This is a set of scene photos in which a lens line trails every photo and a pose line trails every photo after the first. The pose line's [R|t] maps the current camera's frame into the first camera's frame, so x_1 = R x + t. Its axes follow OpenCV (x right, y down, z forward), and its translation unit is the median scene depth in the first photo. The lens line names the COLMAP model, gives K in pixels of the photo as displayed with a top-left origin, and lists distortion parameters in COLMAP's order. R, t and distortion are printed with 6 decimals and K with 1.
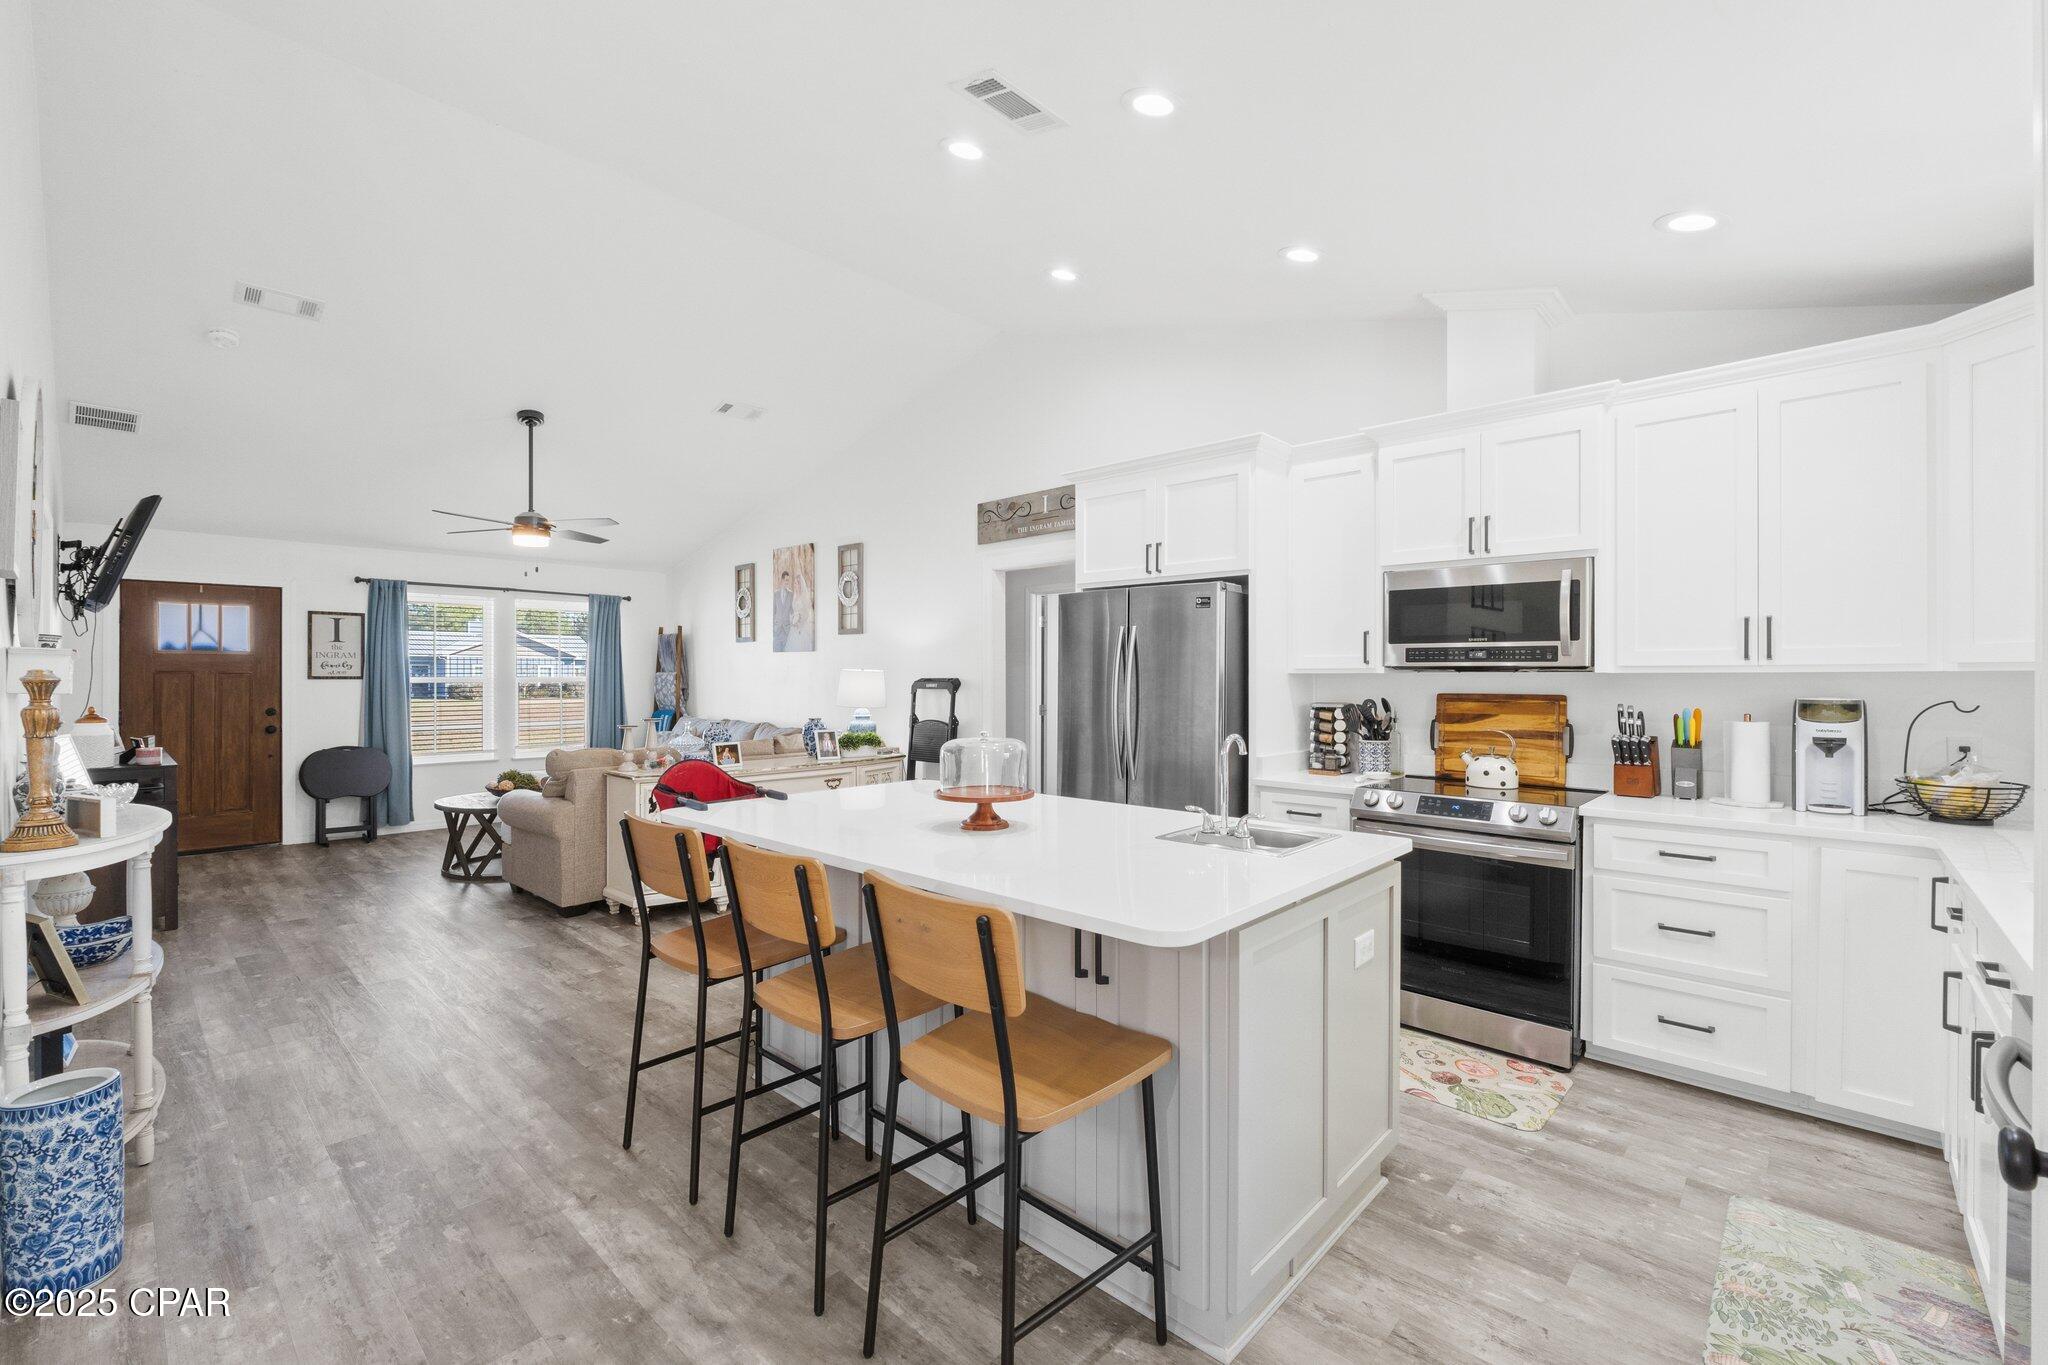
lens RADIAL K [[883.6, 0, 1024.0], [0, 883.6, 682.5], [0, 0, 1]] dist [-0.043726, -0.000089]
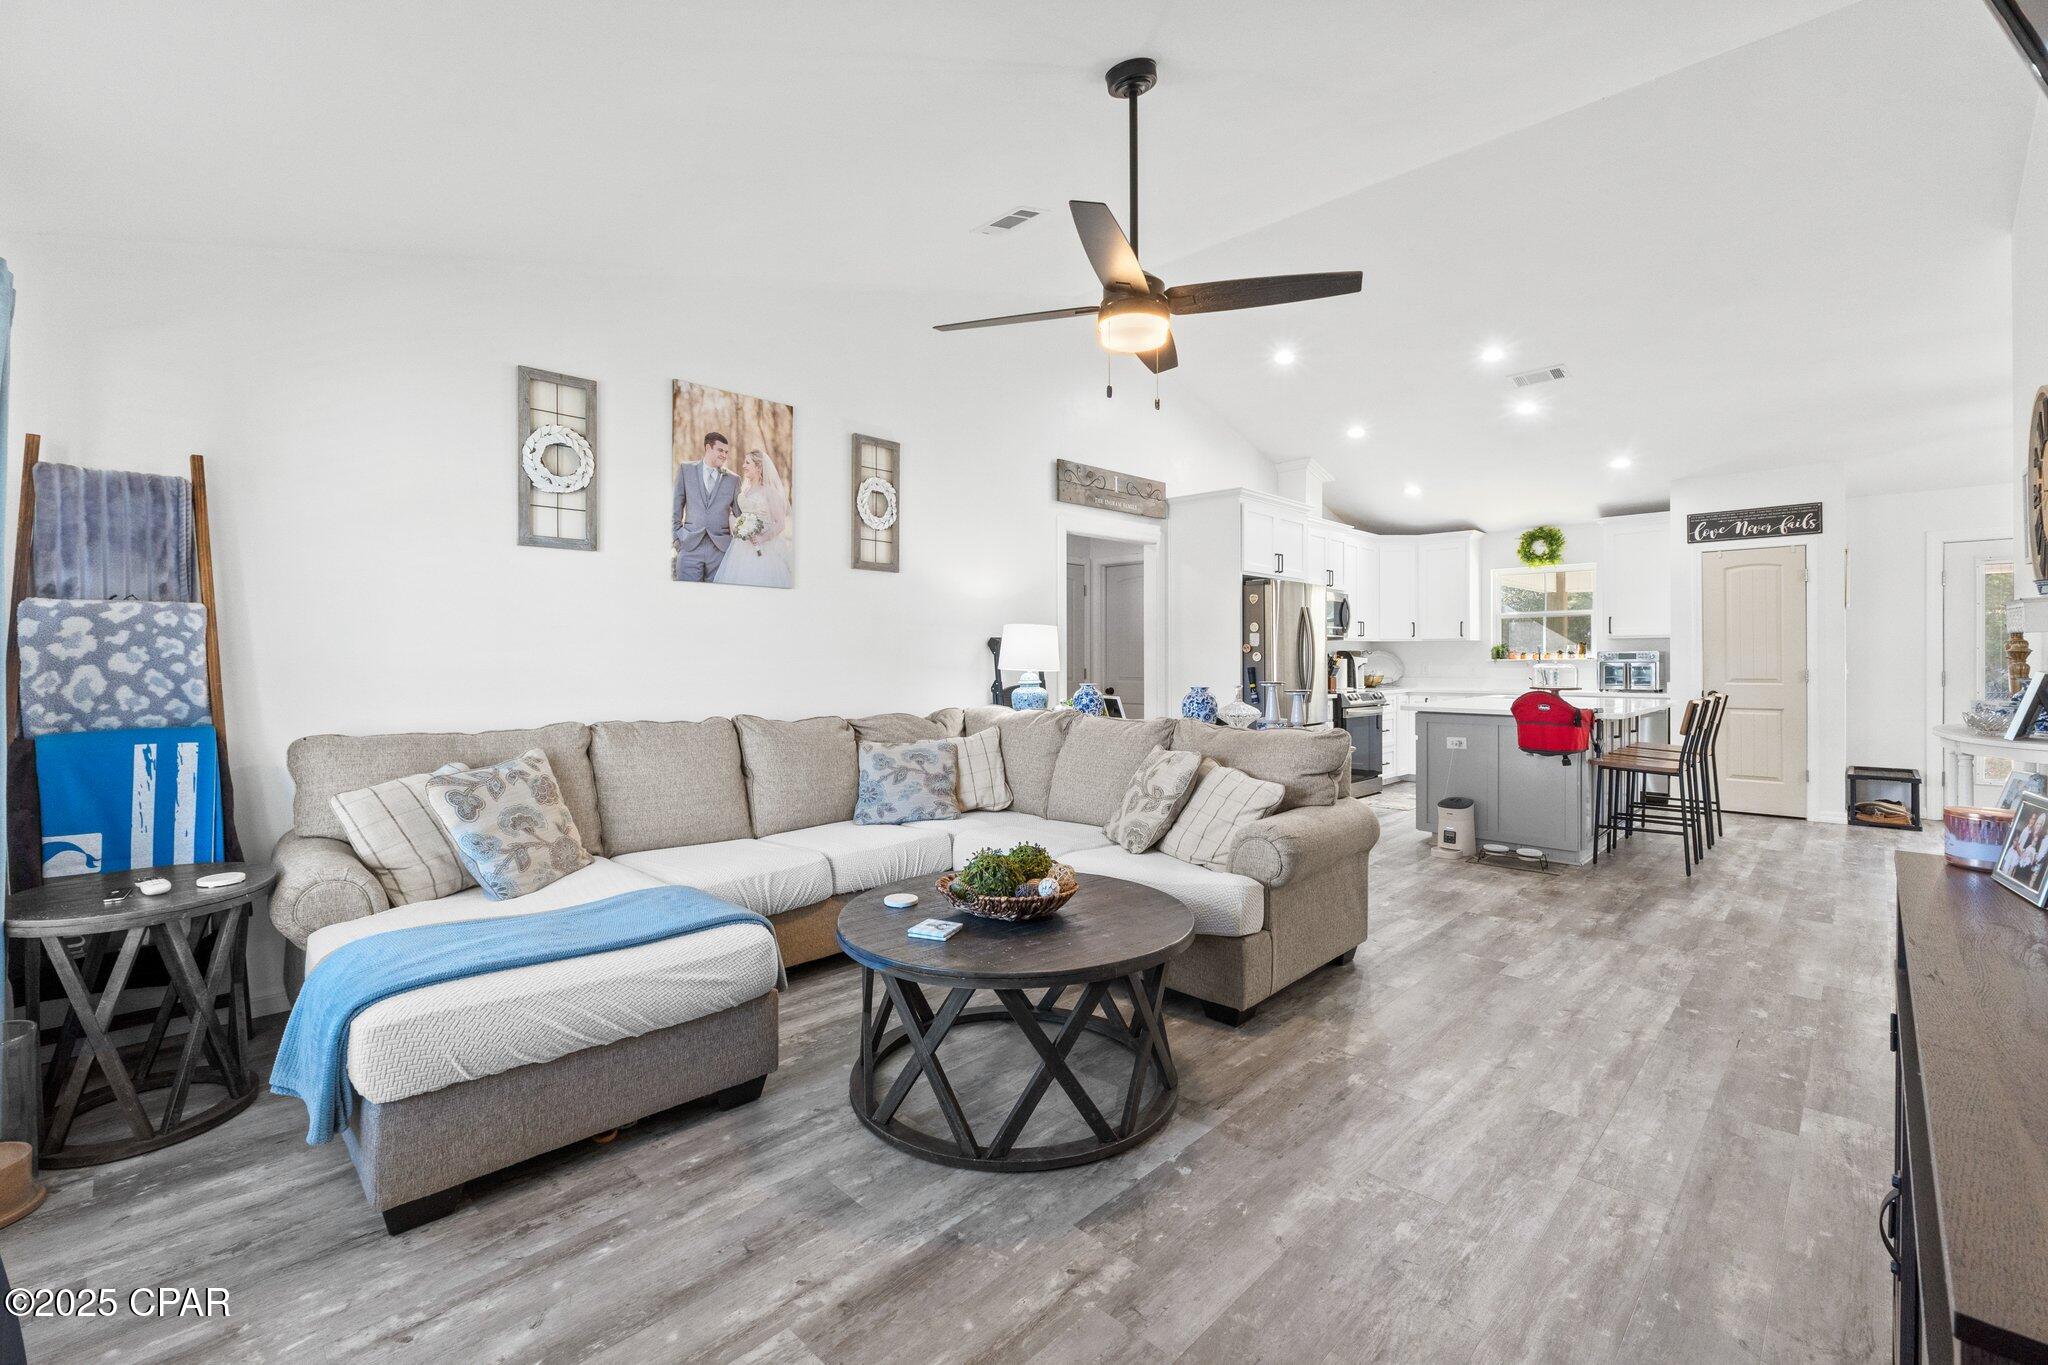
lens RADIAL K [[904.6, 0, 1022.6], [0, 904.6, 651.4], [0, 0, 1]] dist [0.000664, 0.000126]
pose [[0.016138, -0.000489, 0.999870, -0.894338], [-0.000091, 1.000000, 0.000490, 0.007681], [-0.999870, -0.000099, 0.016138, 0.874368]]
